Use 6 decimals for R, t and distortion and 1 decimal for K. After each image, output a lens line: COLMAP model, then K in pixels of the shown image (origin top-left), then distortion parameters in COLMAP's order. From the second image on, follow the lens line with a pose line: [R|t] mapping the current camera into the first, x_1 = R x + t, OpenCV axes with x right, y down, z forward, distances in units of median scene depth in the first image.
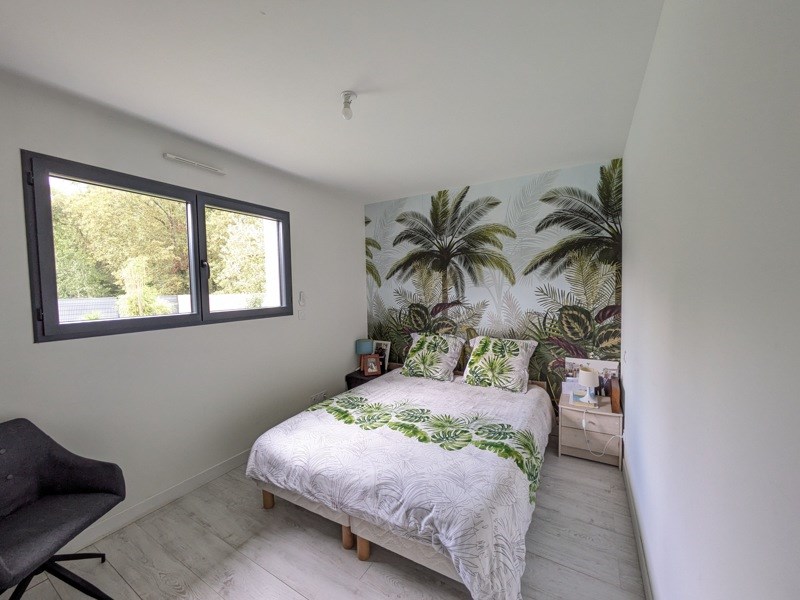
lens RADIAL K [[318.8, 0, 400.0], [0, 318.8, 300.0], [0, 0, 1]] dist [-0.001750, -0.000137]
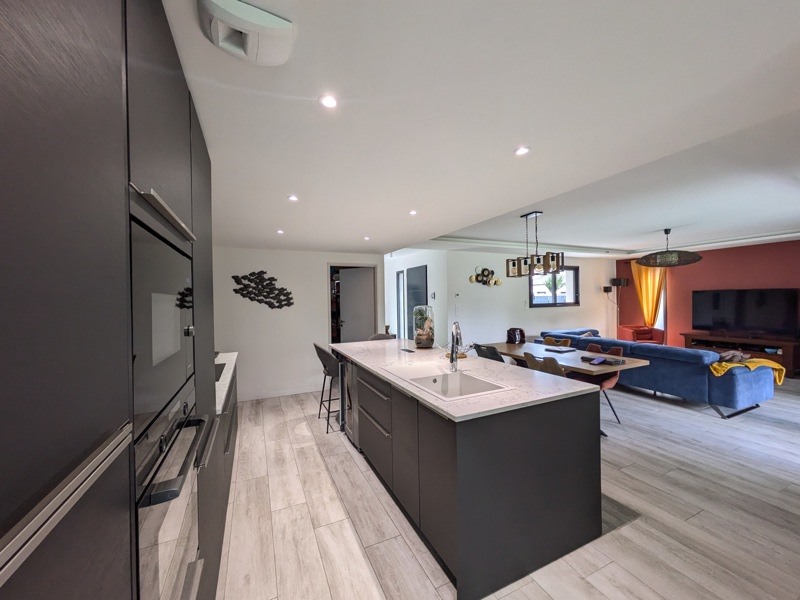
lens RADIAL K [[318.8, 0, 400.0], [0, 318.8, 300.0], [0, 0, 1]] dist [-0.001750, -0.000137]
pose [[0.828223, 0.010873, -0.560293, -0.127749], [-0.026628, 0.999446, -0.019967, 0.110071], [0.559765, 0.031456, 0.828054, -2.464056]]
